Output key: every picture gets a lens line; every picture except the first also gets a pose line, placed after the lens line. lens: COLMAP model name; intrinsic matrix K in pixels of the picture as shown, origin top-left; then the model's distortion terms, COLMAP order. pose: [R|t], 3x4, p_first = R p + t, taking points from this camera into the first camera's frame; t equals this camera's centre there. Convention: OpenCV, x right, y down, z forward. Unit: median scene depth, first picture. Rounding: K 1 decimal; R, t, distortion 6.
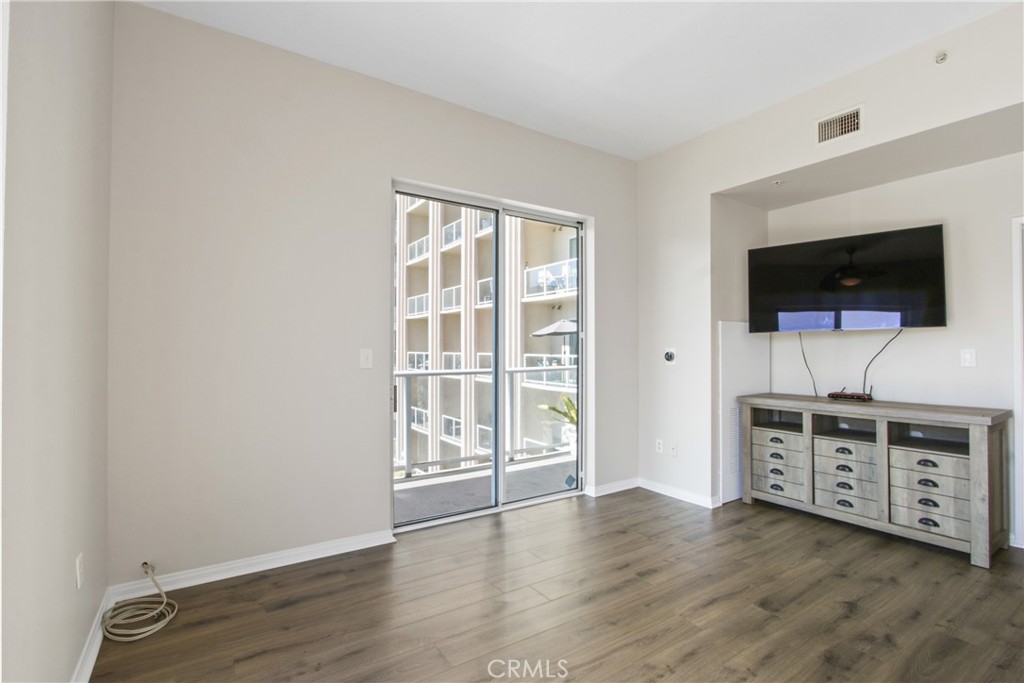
lens RADIAL K [[472.2, 0, 512.0], [0, 472.2, 341.5], [0, 0, 1]] dist [-0.013669, 0.000278]
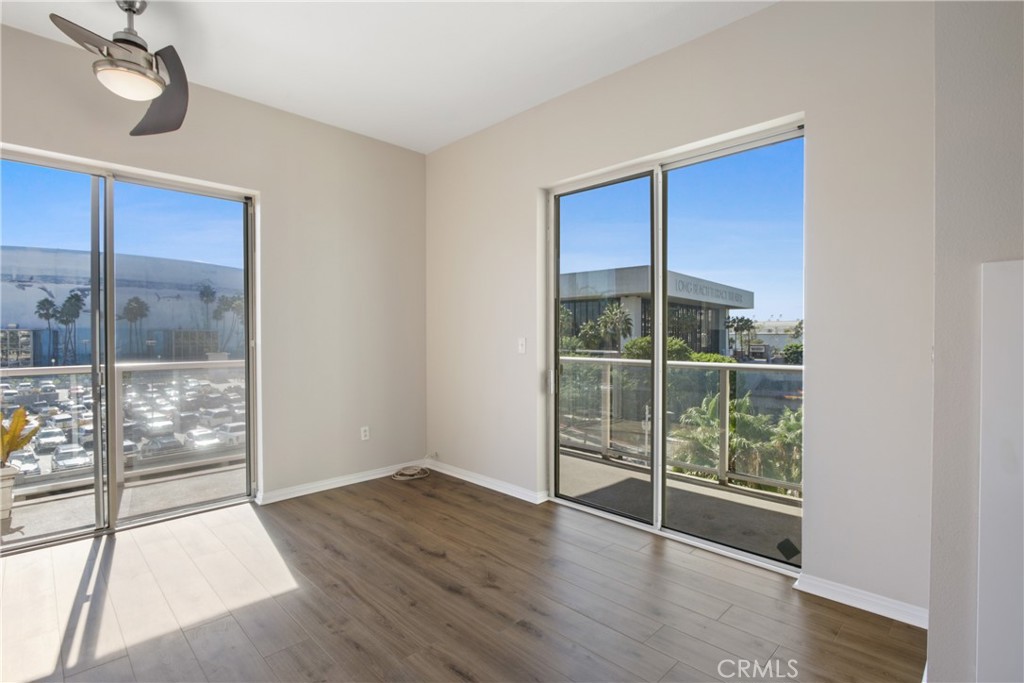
lens RADIAL K [[489.1, 0, 512.0], [0, 489.1, 341.5], [0, 0, 1]] dist [-0.008953, 0.000126]
pose [[0.207195, 0.012266, -0.978223, 1.091566], [0.016795, 0.999729, 0.016093, 0.006574], [0.978155, -0.019764, 0.206933, 0.839643]]
